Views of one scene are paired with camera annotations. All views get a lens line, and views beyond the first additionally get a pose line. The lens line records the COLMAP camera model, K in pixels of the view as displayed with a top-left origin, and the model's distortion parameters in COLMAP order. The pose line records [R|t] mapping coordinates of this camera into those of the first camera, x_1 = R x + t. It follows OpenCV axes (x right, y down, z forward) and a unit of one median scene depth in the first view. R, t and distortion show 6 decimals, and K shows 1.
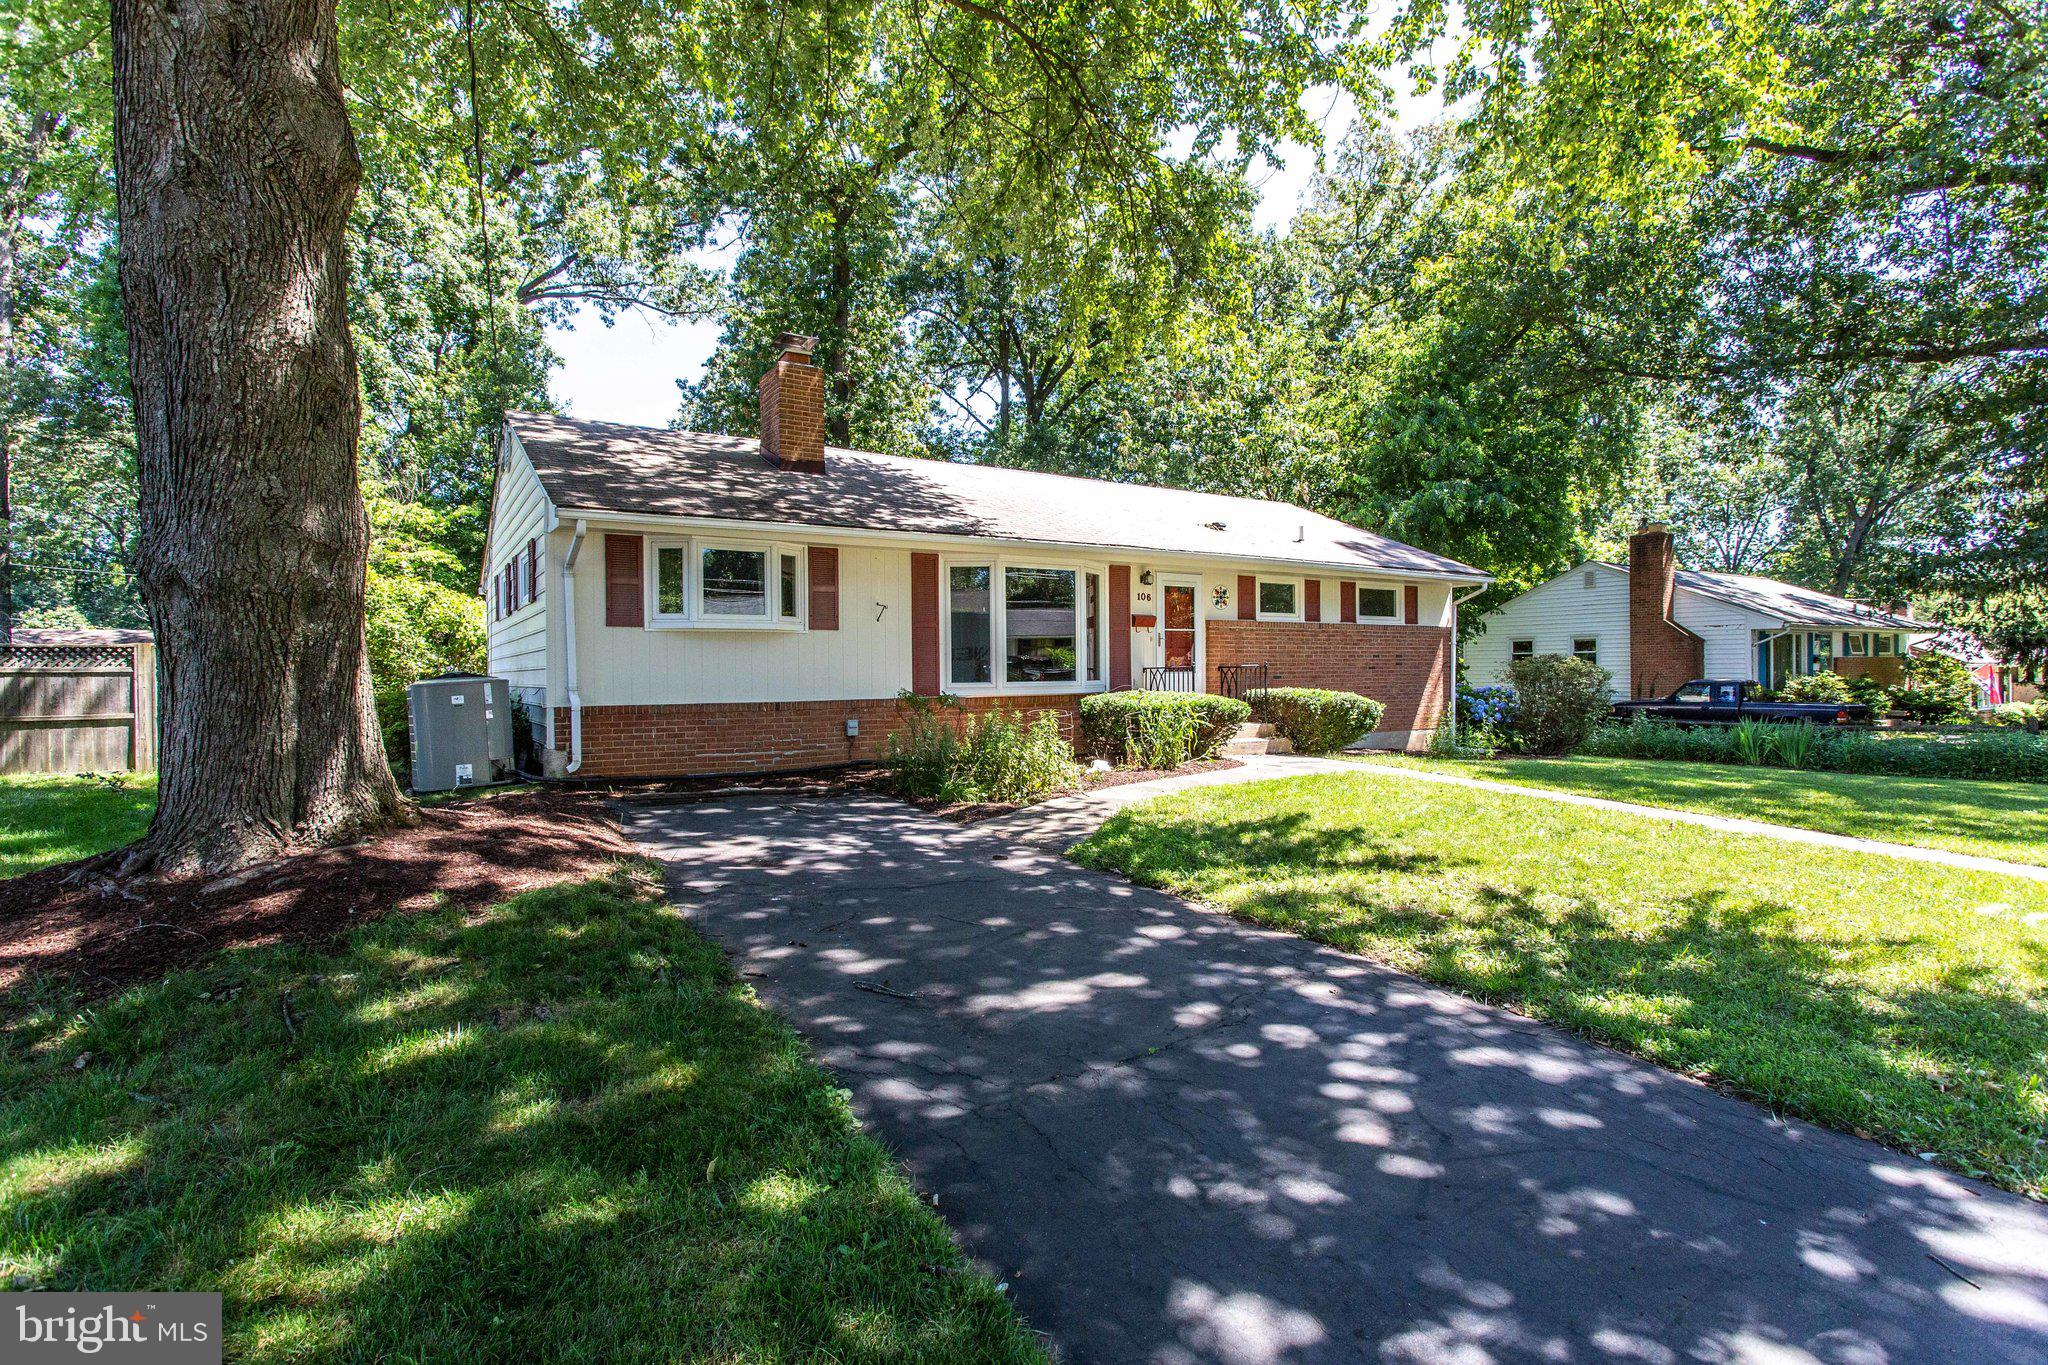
lens RADIAL K [[1015.1, 0, 932.1], [0, 1015.1, 667.2], [0, 0, 1]] dist [0.003298, 0.001475]
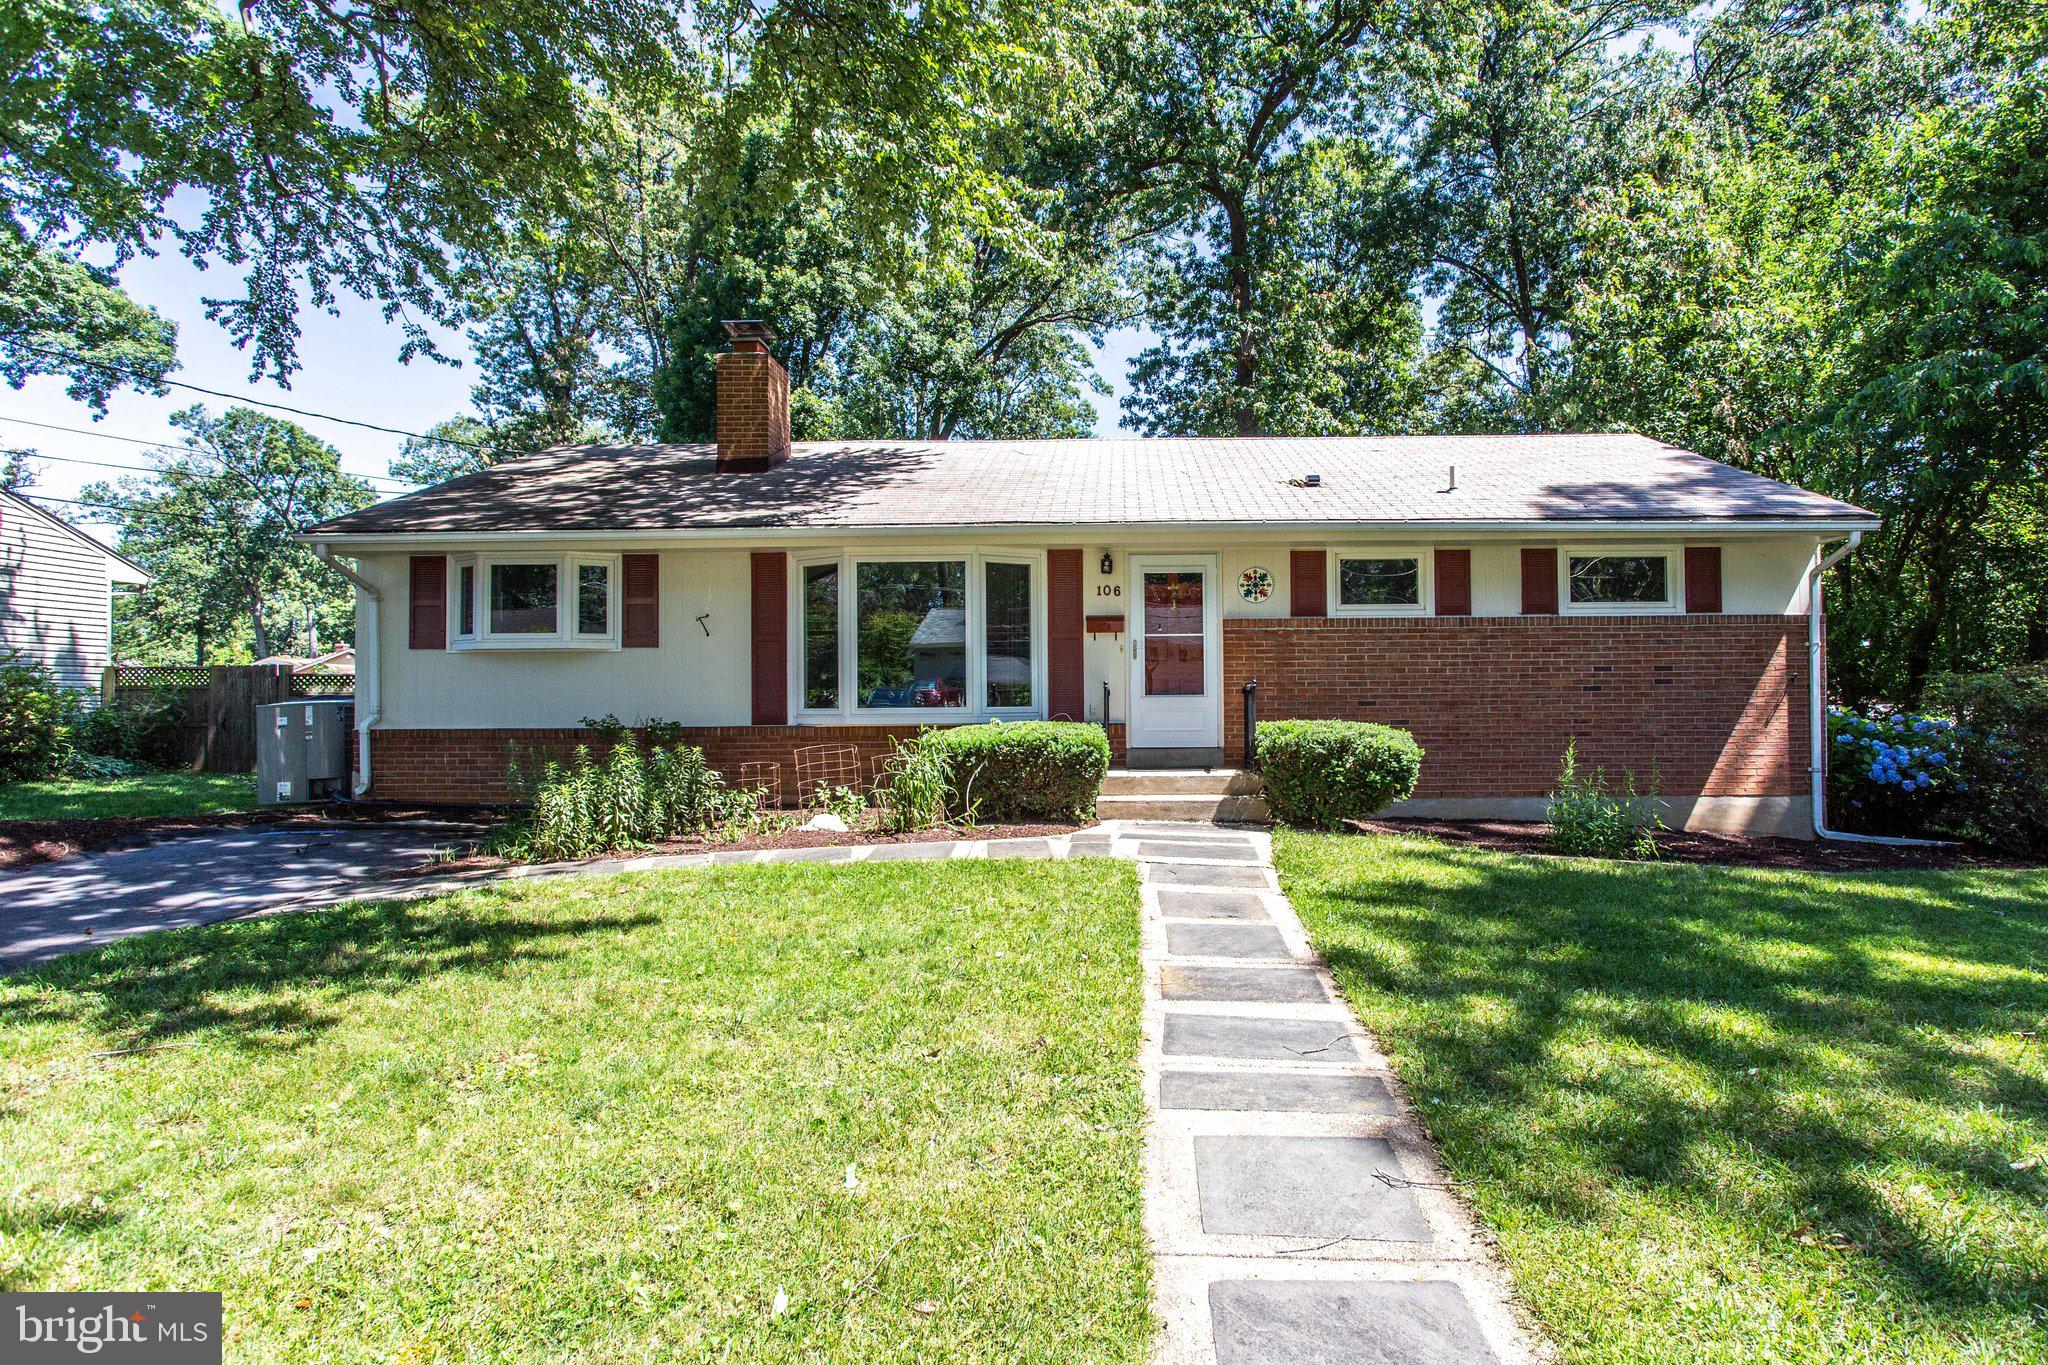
lens RADIAL K [[1033.3, 0, 1024.0], [0, 1033.3, 682.5], [0, 0, 1]] dist [-0.000027, 0.000661]
pose [[0.844578, -0.006125, -0.535397, 0.495797], [0.002824, 0.999972, -0.006984, 0.000713], [0.535425, 0.004386, 0.844572, 0.314888]]
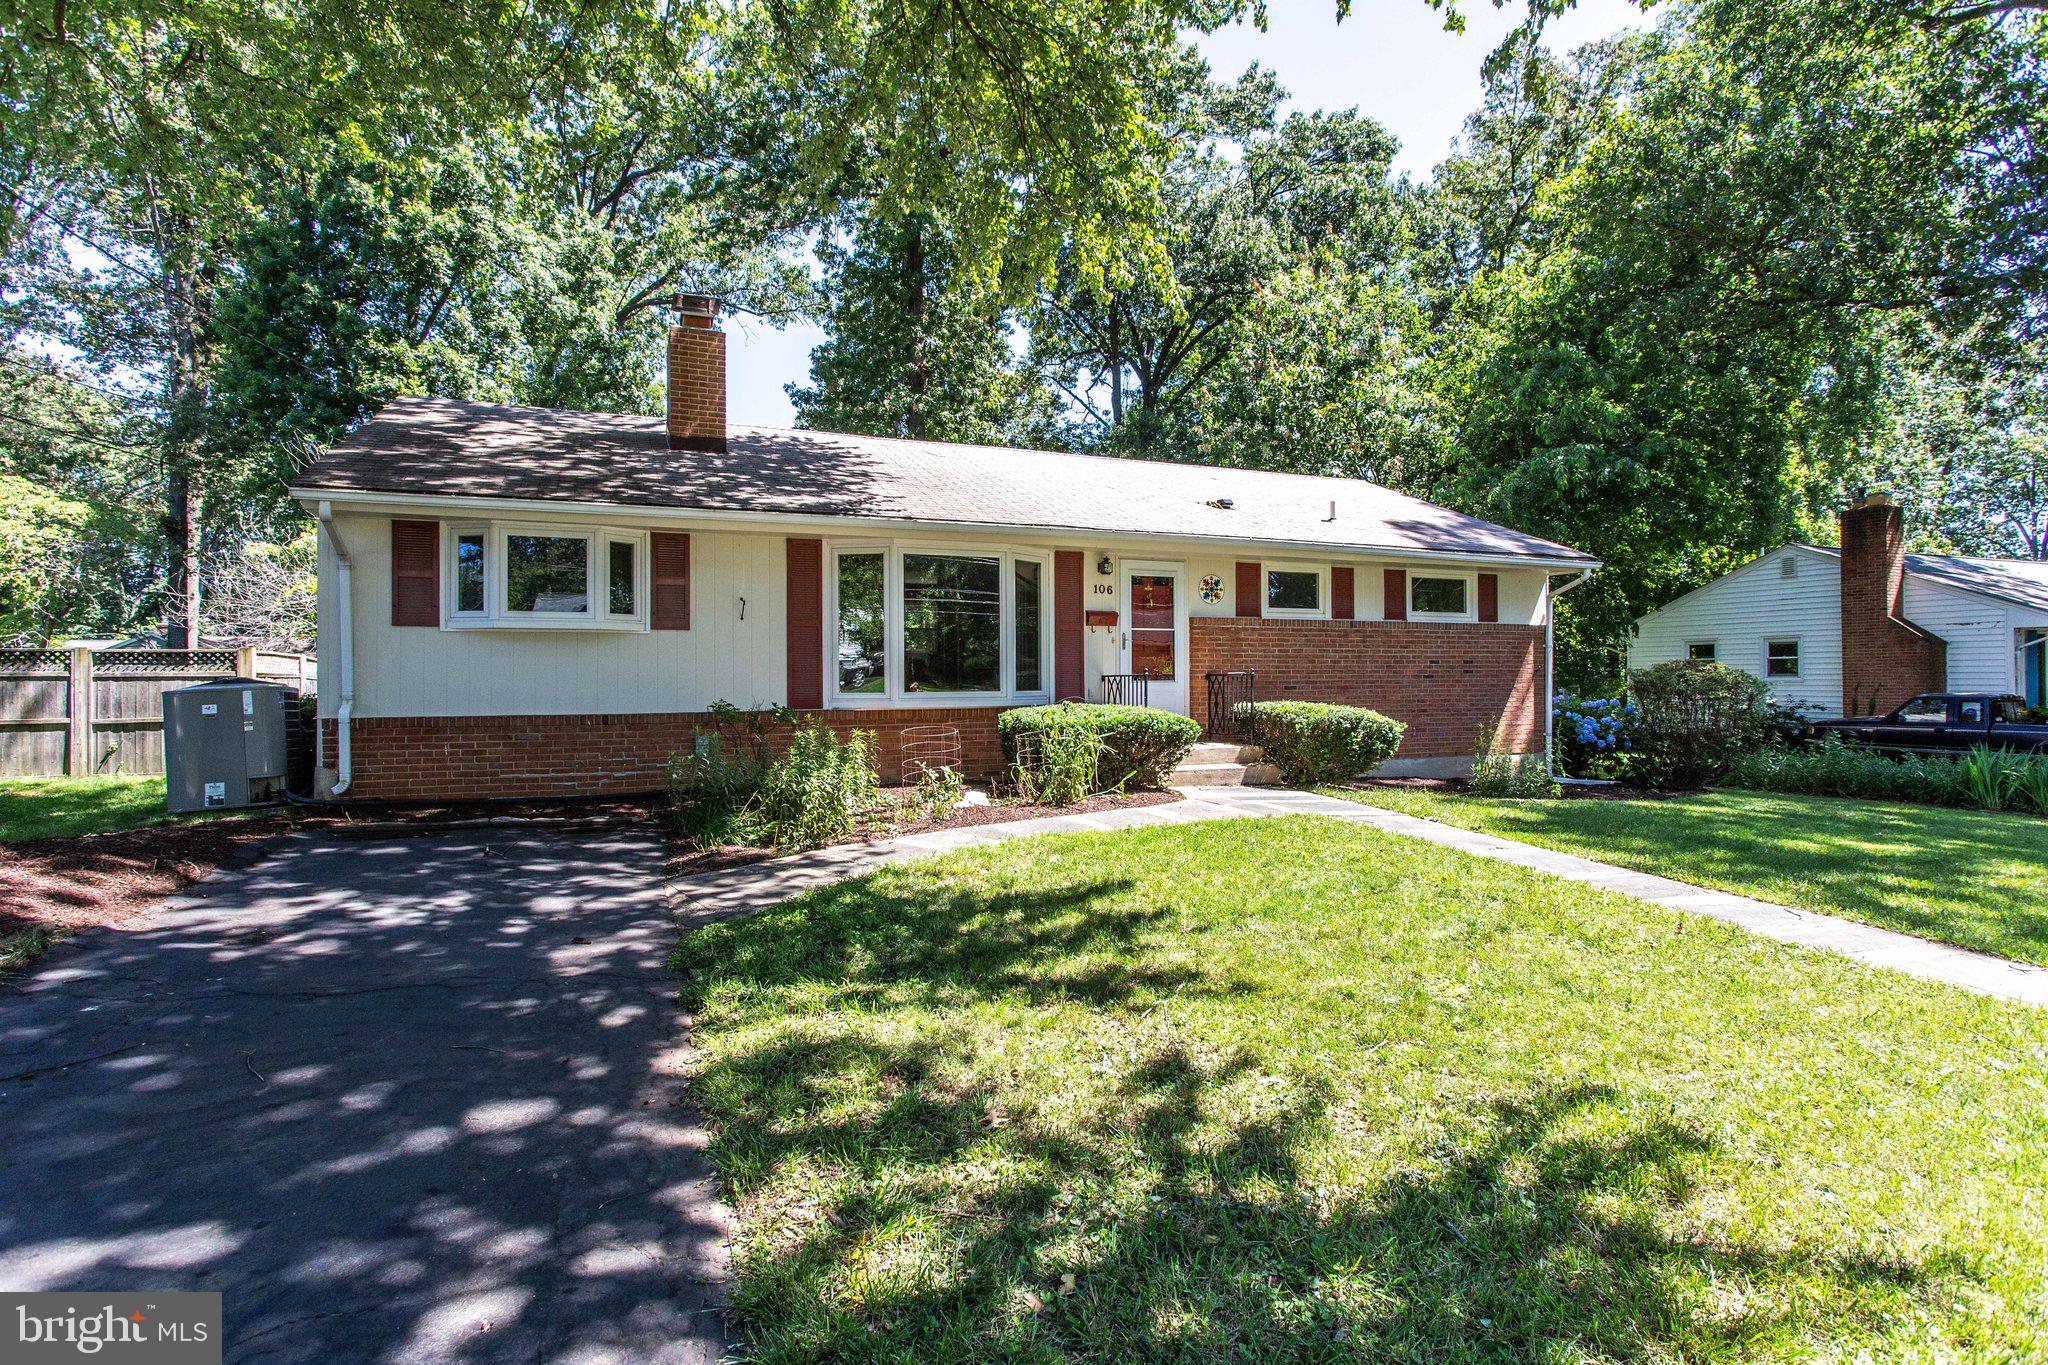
lens RADIAL K [[1015.1, 0, 932.1], [0, 1015.1, 667.2], [0, 0, 1]] dist [0.003298, 0.001475]
pose [[0.985256, 0.001844, -0.171077, 0.192078], [-0.002943, 0.999977, -0.006173, -0.000576], [0.171062, 0.006586, 0.985238, 0.149726]]
